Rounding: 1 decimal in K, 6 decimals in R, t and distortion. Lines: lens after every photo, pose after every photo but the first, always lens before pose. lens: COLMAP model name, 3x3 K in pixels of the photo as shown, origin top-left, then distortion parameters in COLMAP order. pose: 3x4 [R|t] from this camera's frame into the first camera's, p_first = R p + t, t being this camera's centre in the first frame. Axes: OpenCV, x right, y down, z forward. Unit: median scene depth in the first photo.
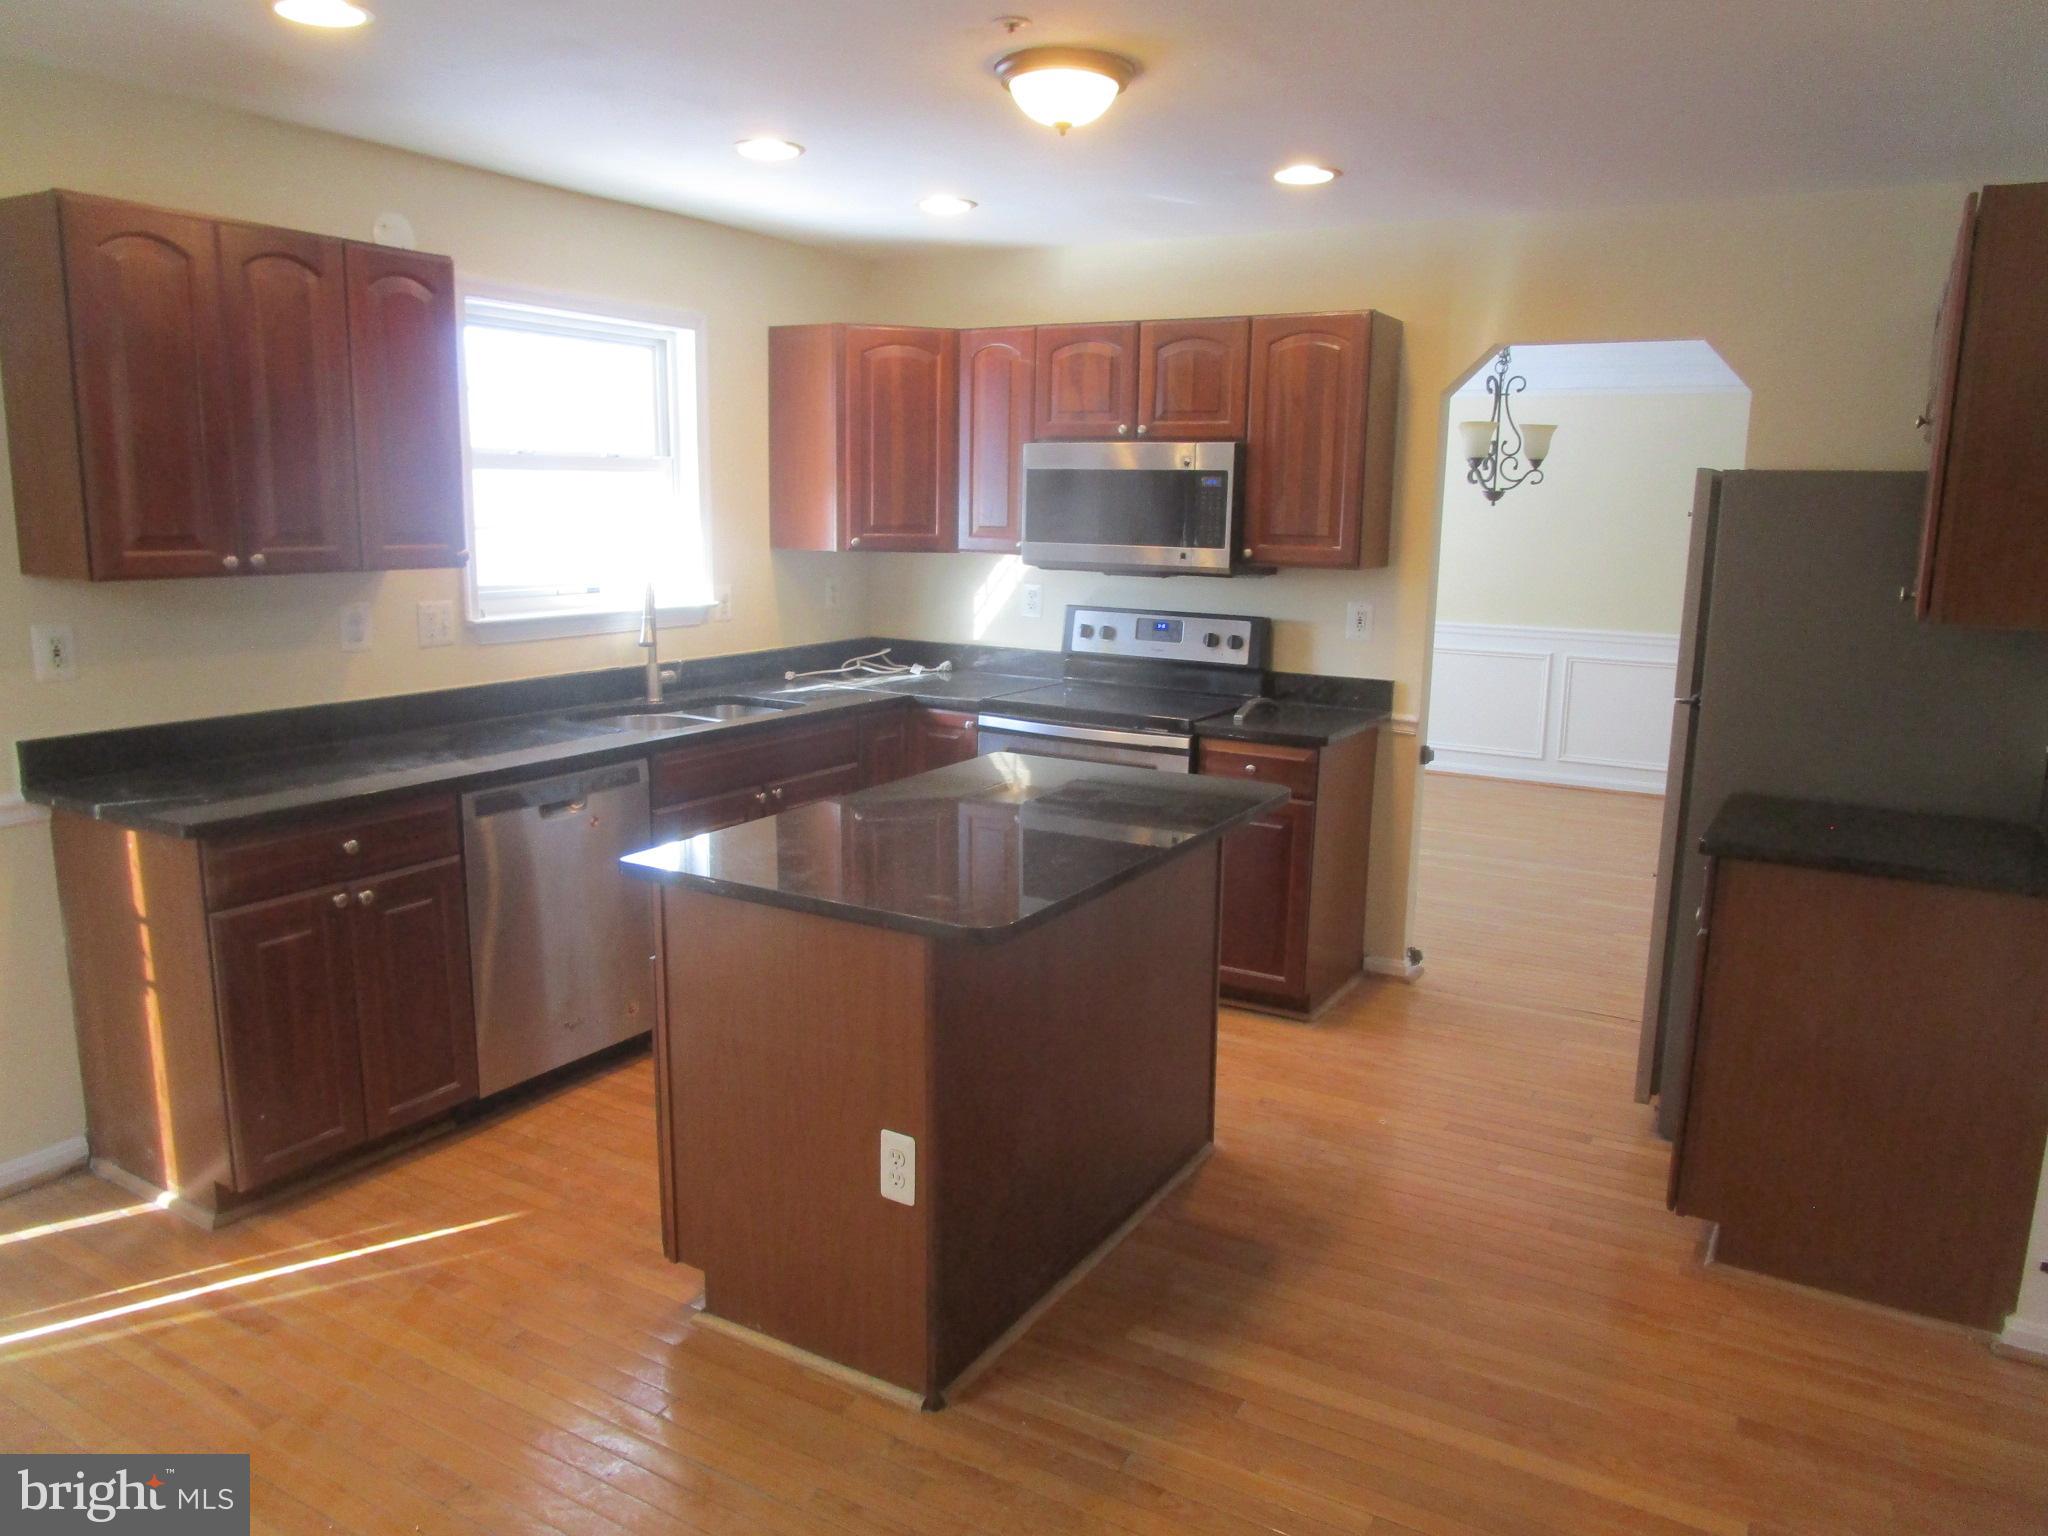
lens RADIAL K [[1446.2, 0, 1028.1], [0, 1446.2, 767.9], [0, 0, 1]] dist [-0.021636, 0.002422]
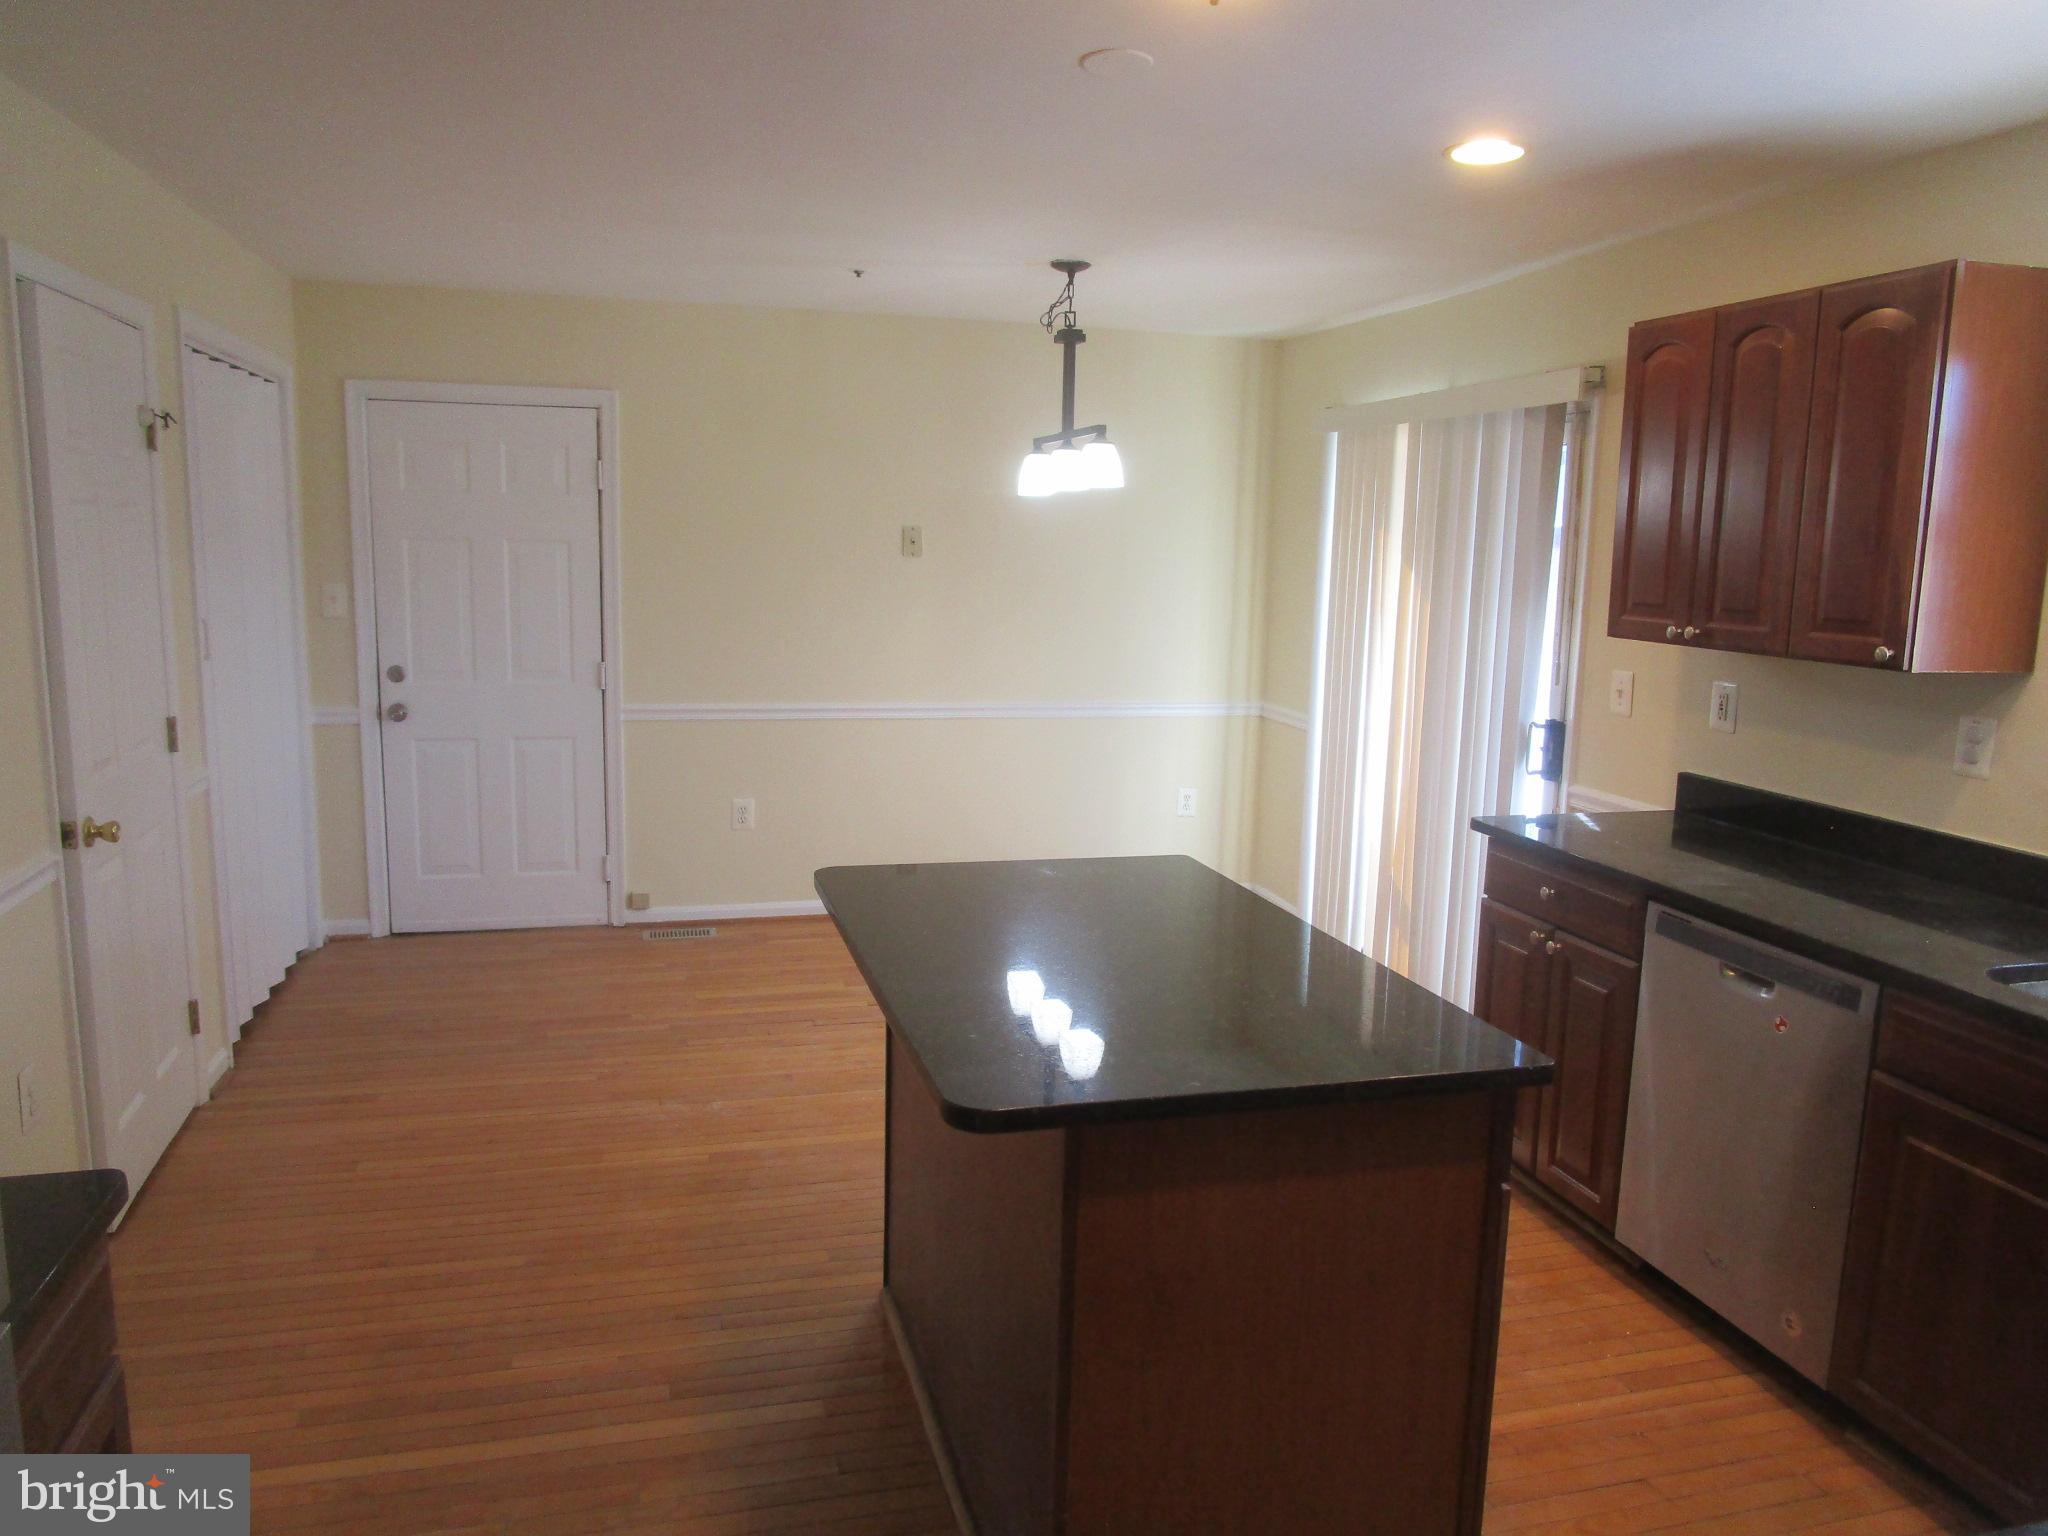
lens RADIAL K [[1446.2, 0, 1027.0], [0, 1446.2, 765.1], [0, 0, 1]] dist [-0.021636, 0.002422]
pose [[-0.700819, 0.074909, -0.709395, 0.494707], [-0.166843, 0.949674, 0.265107, -0.228502], [0.693553, 0.304150, -0.653052, 1.258713]]
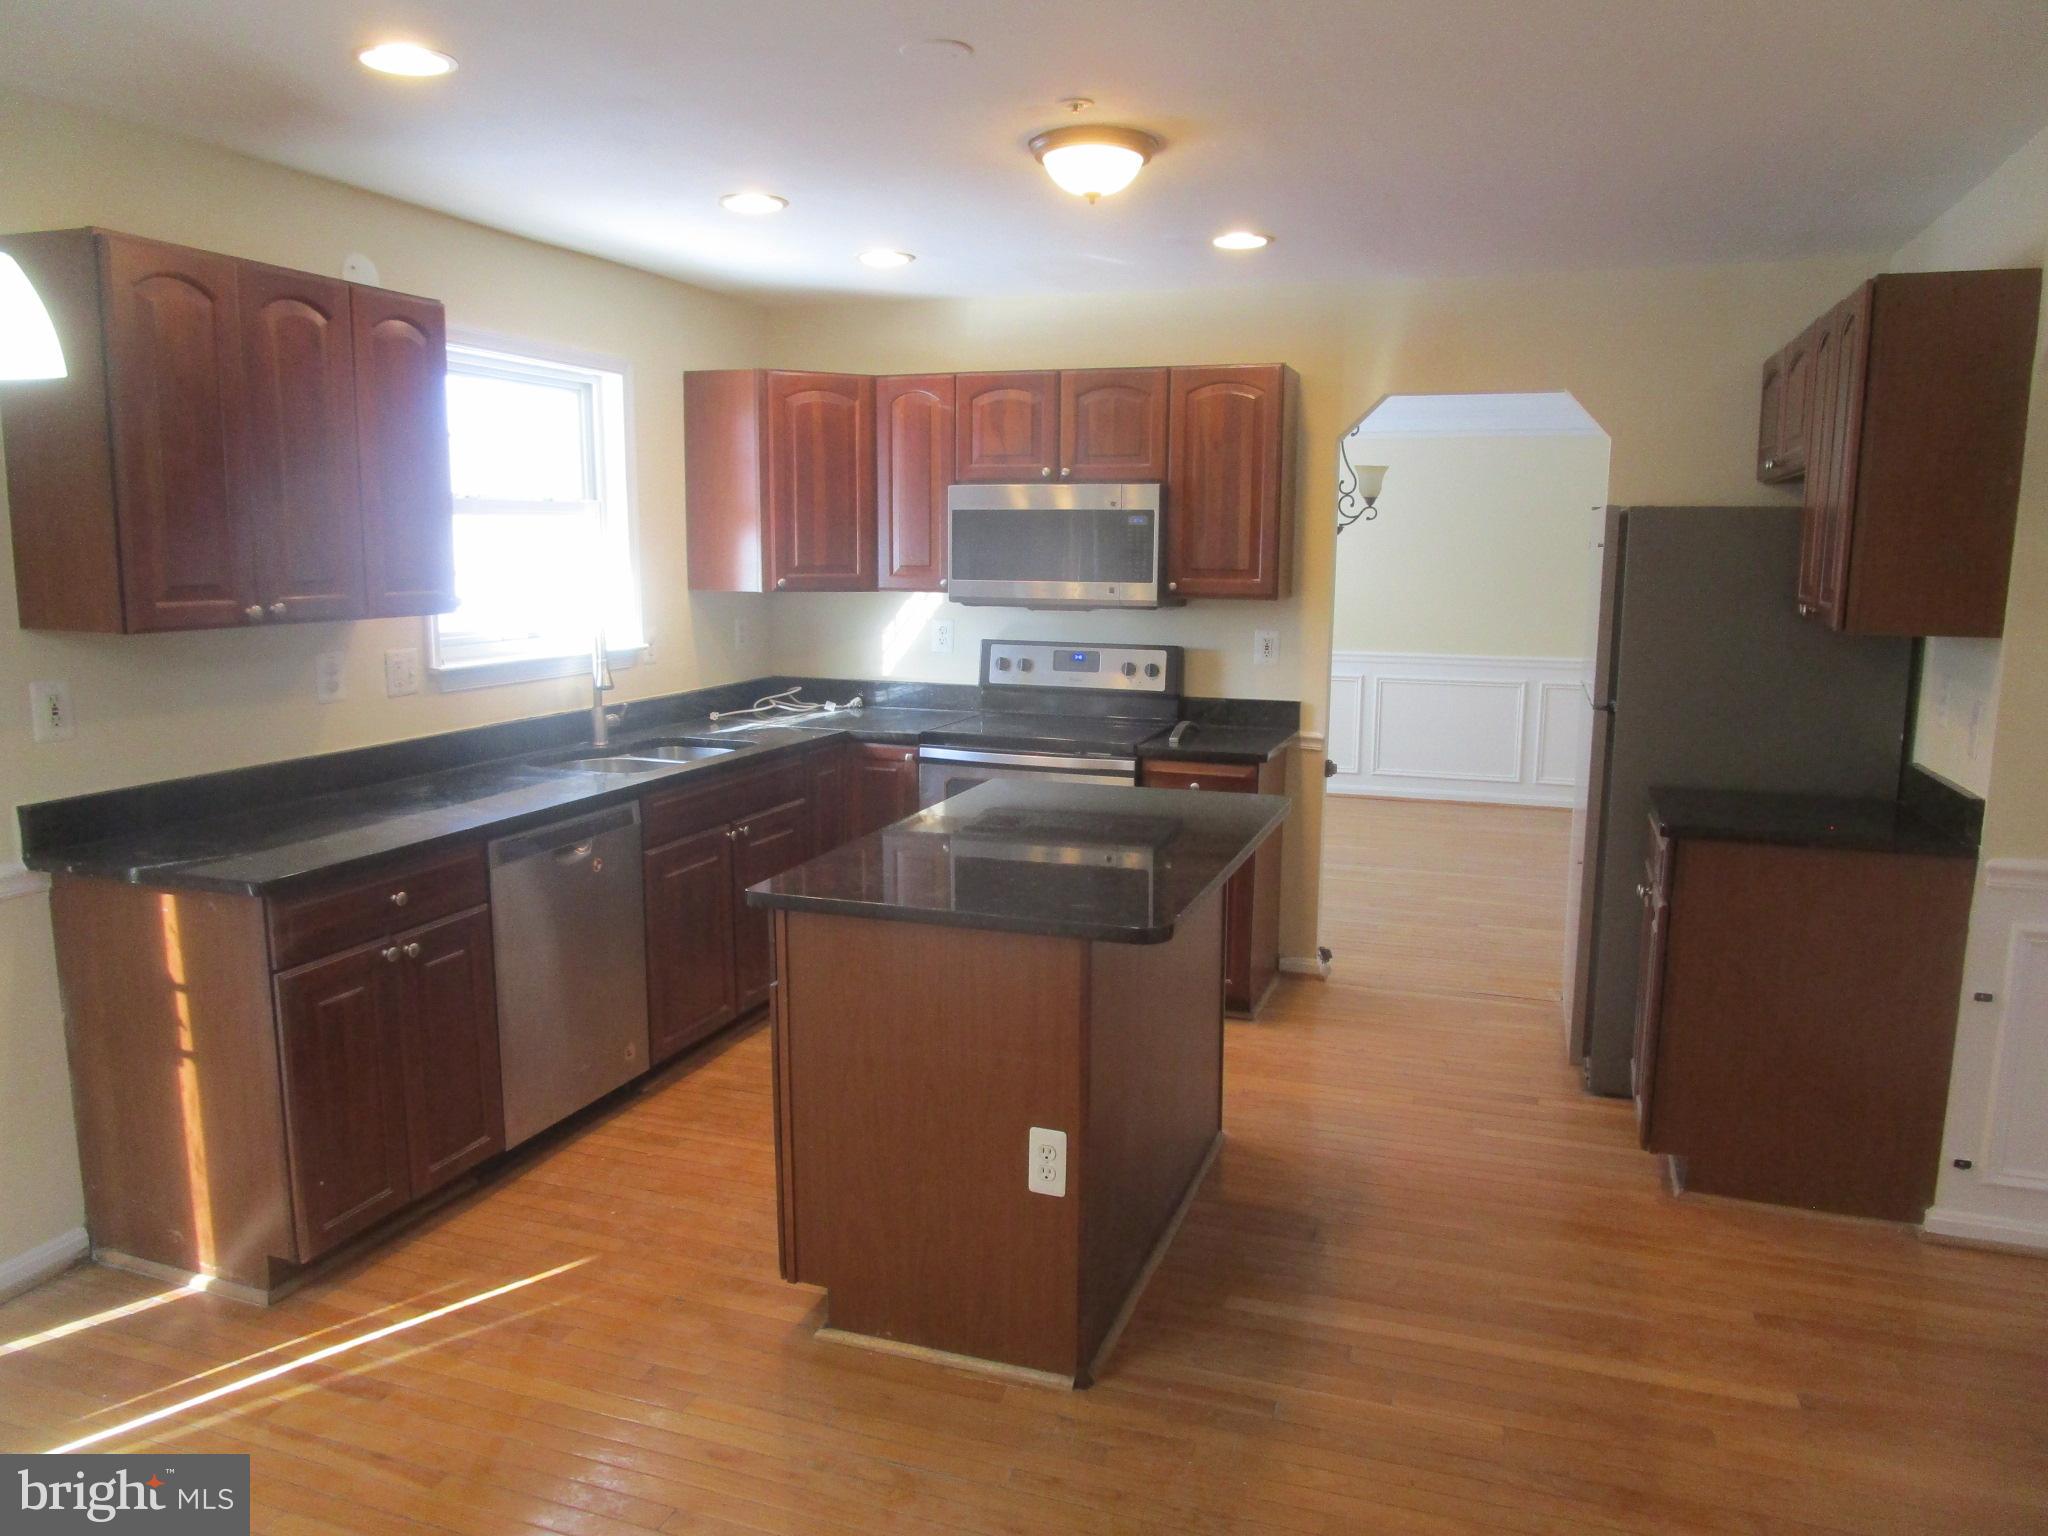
lens RADIAL K [[1446.2, 0, 1025.6], [0, 1446.2, 771.1], [0, 0, 1]] dist [-0.021636, 0.002422]
pose [[0.981997, -0.040700, 0.184458, -0.205939], [0.045168, 0.998778, -0.020080, 0.006256], [-0.183415, 0.028050, 0.982635, -0.038658]]
